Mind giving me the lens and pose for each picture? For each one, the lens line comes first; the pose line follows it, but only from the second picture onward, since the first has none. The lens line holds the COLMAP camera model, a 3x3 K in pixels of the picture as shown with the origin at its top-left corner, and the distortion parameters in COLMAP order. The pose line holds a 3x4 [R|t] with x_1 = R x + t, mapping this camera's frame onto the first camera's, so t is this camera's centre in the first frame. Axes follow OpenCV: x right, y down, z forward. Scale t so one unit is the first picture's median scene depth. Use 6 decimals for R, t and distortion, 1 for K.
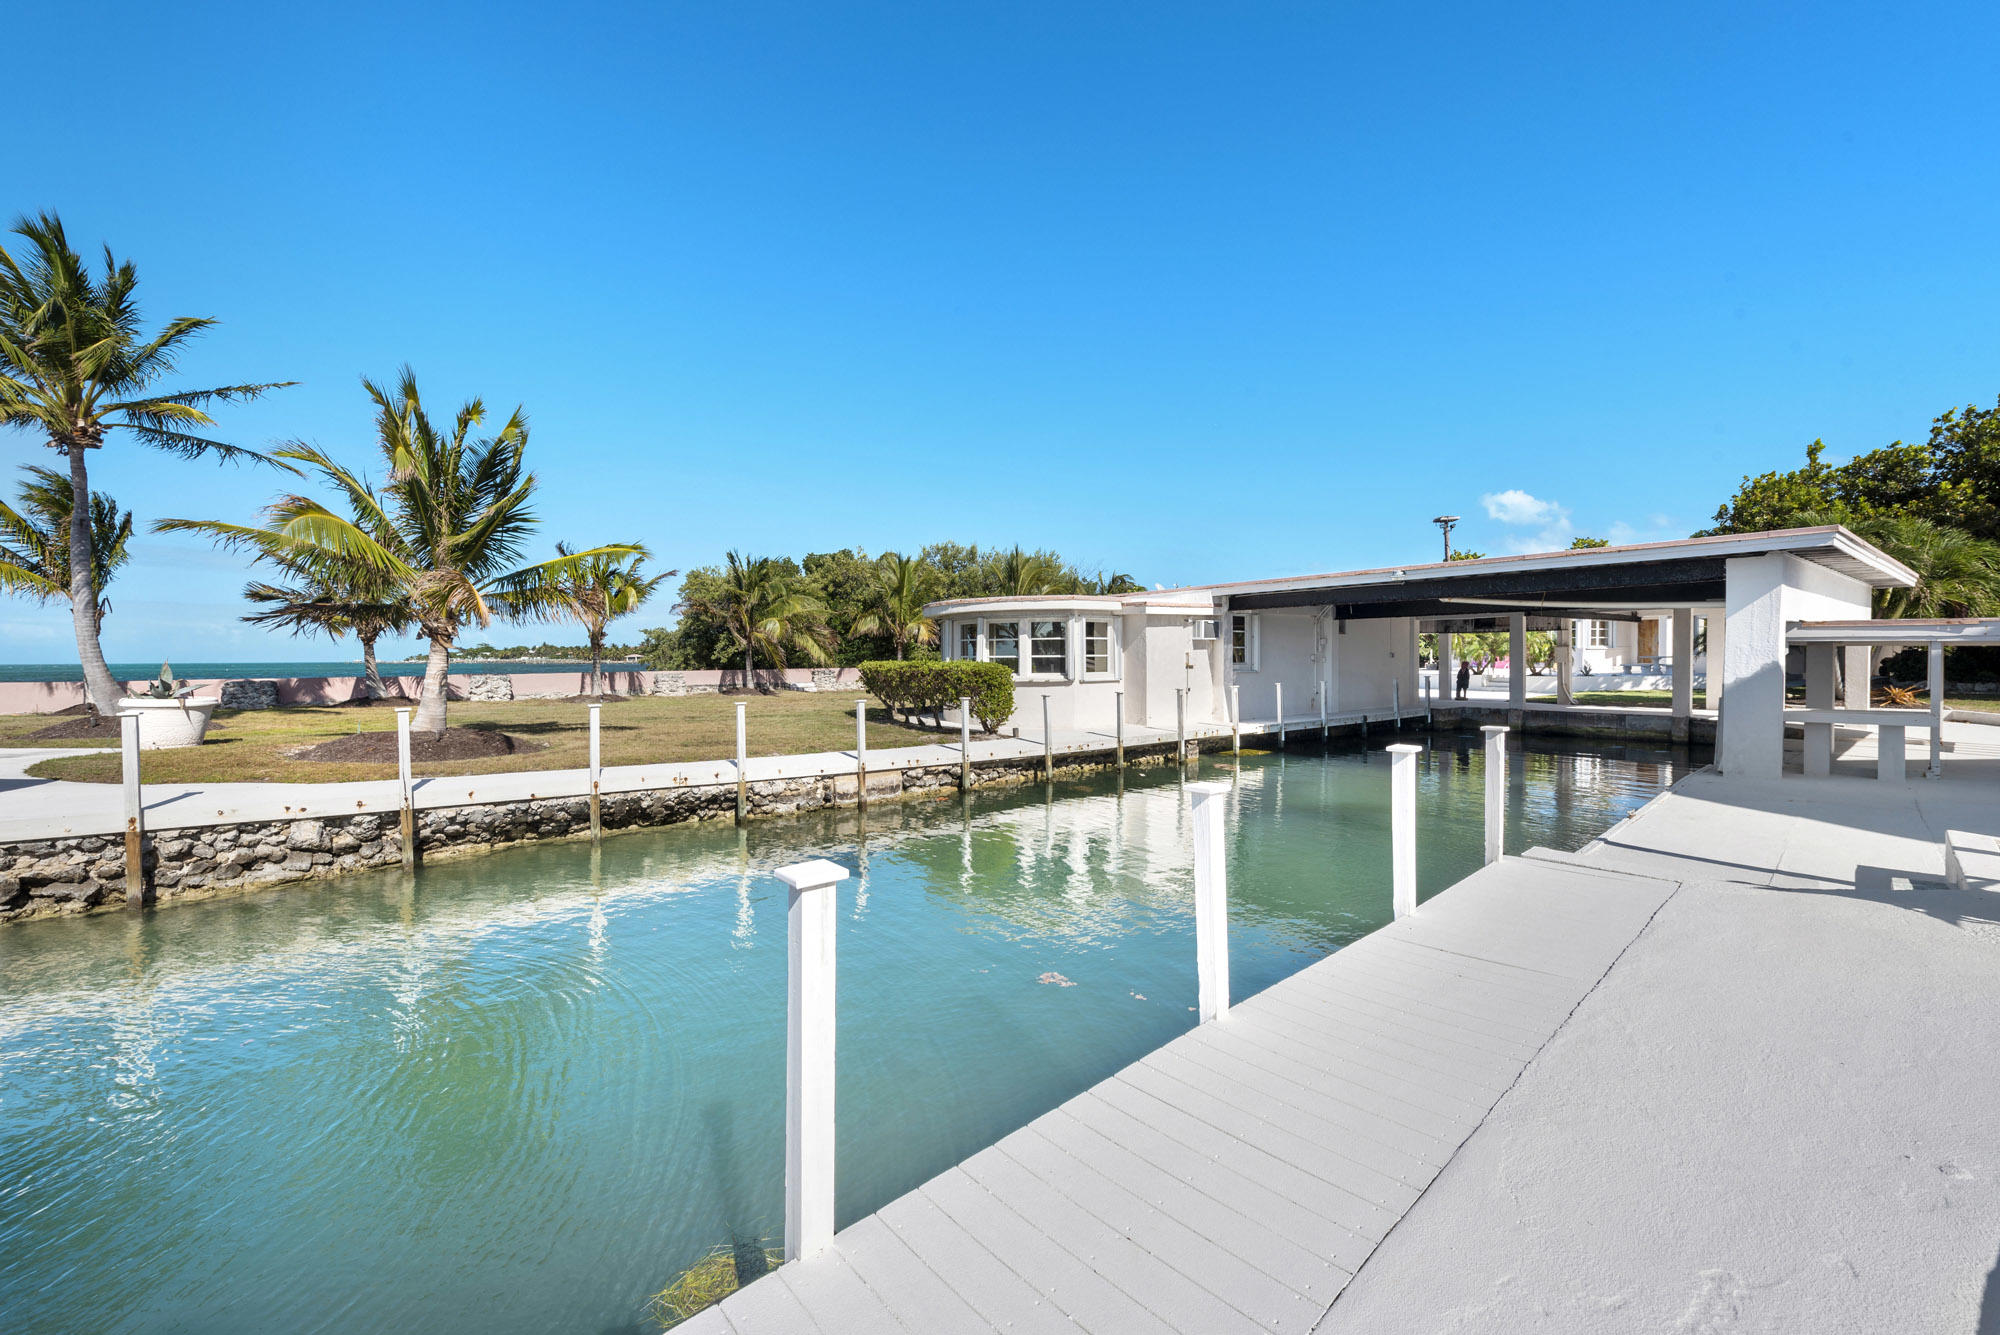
lens RADIAL K [[801.4, 0, 1000.0], [0, 801.4, 667.5], [0, 0, 1]] dist [0.001353, 0.000221]
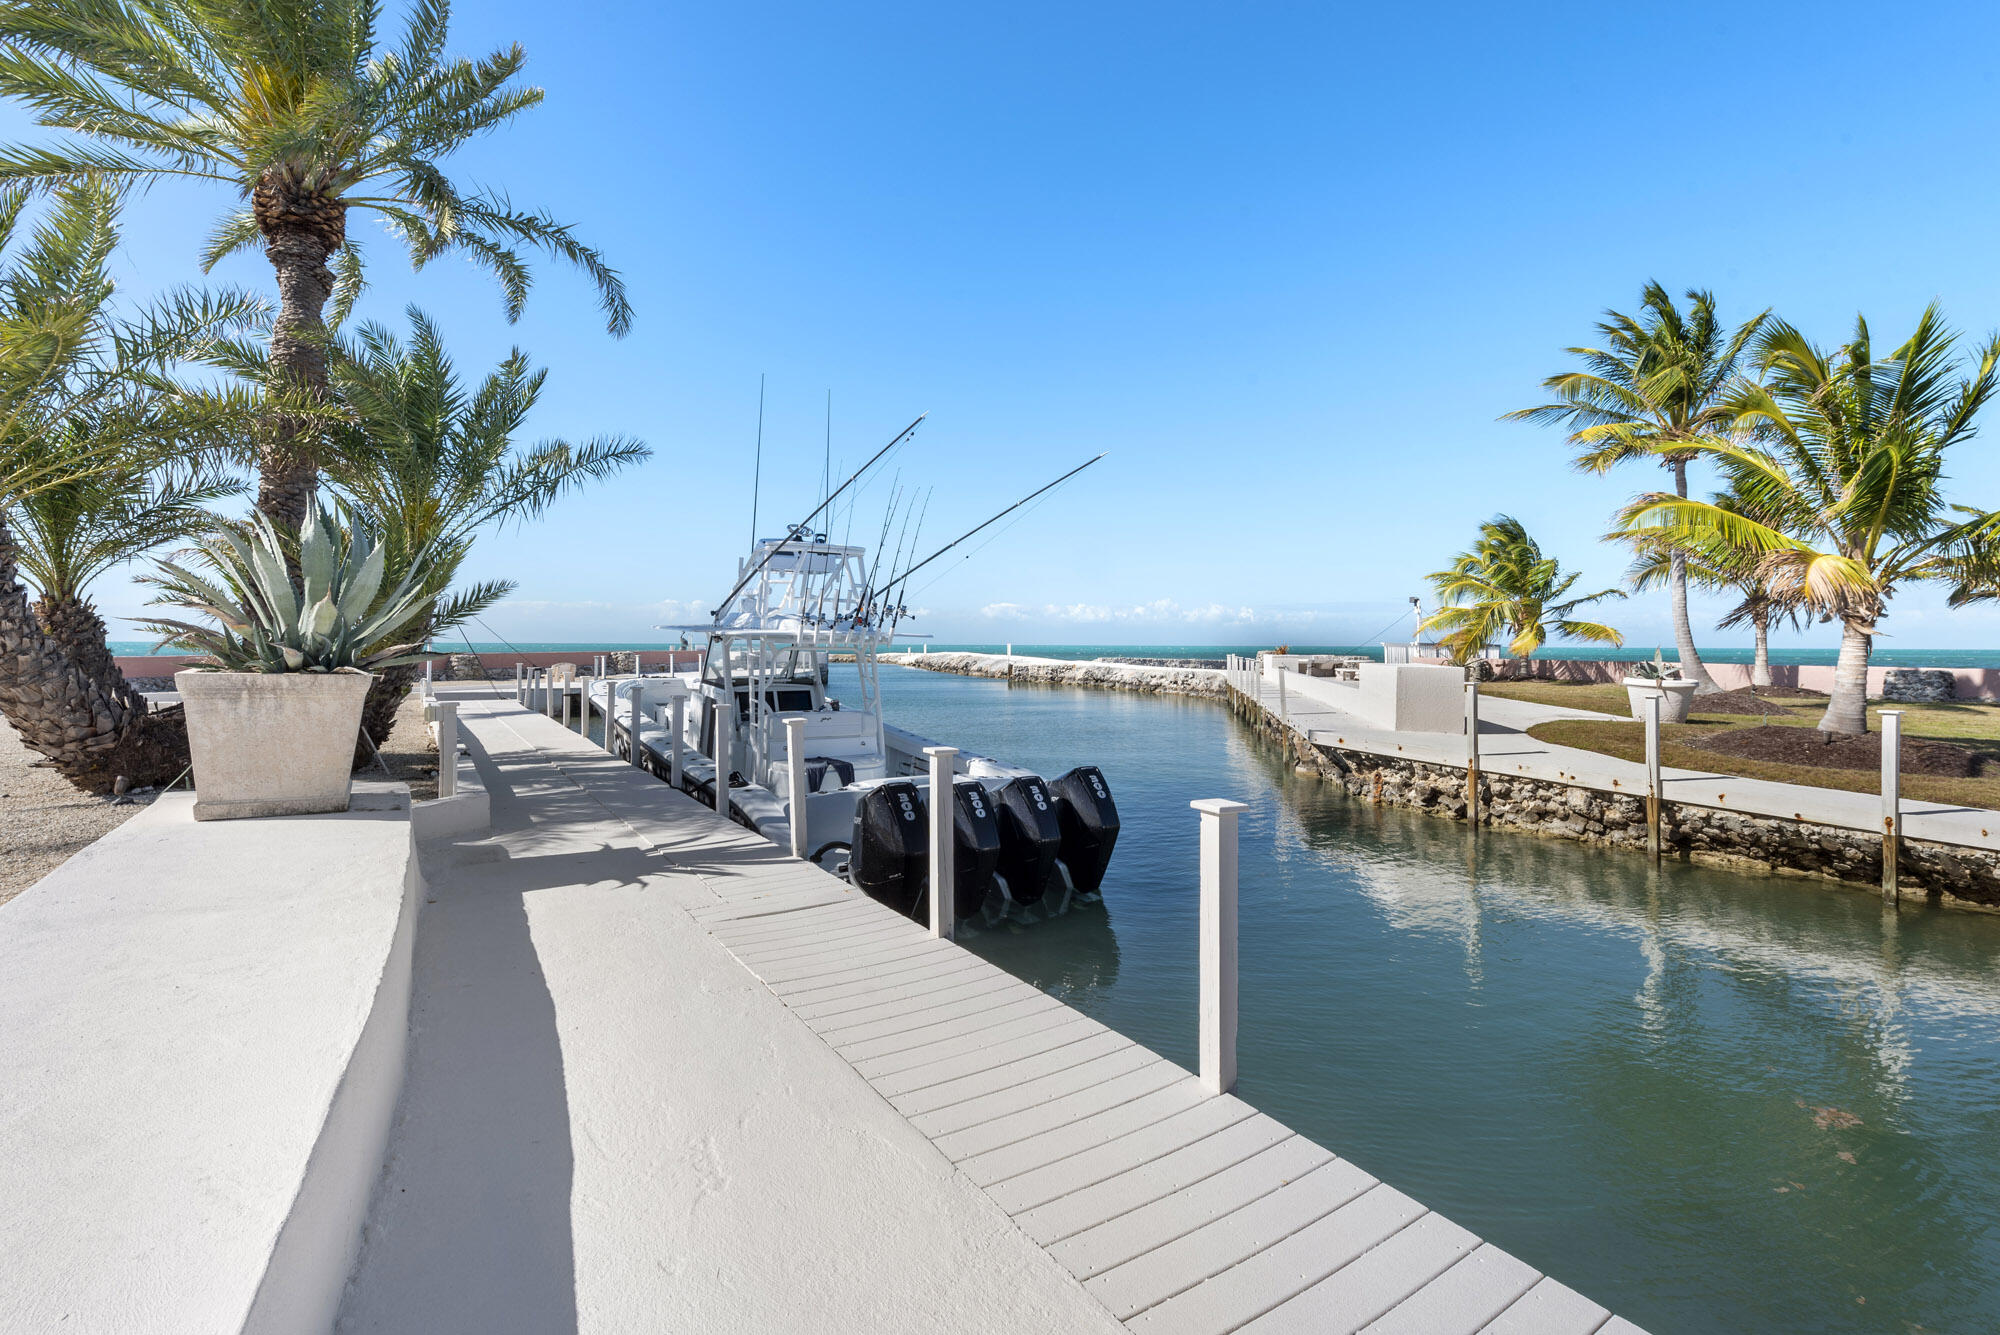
lens RADIAL K [[884.5, 0, 1001.0], [0, 884.5, 649.9], [0, 0, 1]] dist [0.019961, -0.000085]
pose [[-0.163981, 0.011415, -0.986398, 0.478560], [-0.016572, 0.999760, 0.014325, -0.007033], [0.986324, 0.018696, -0.163752, 0.388642]]
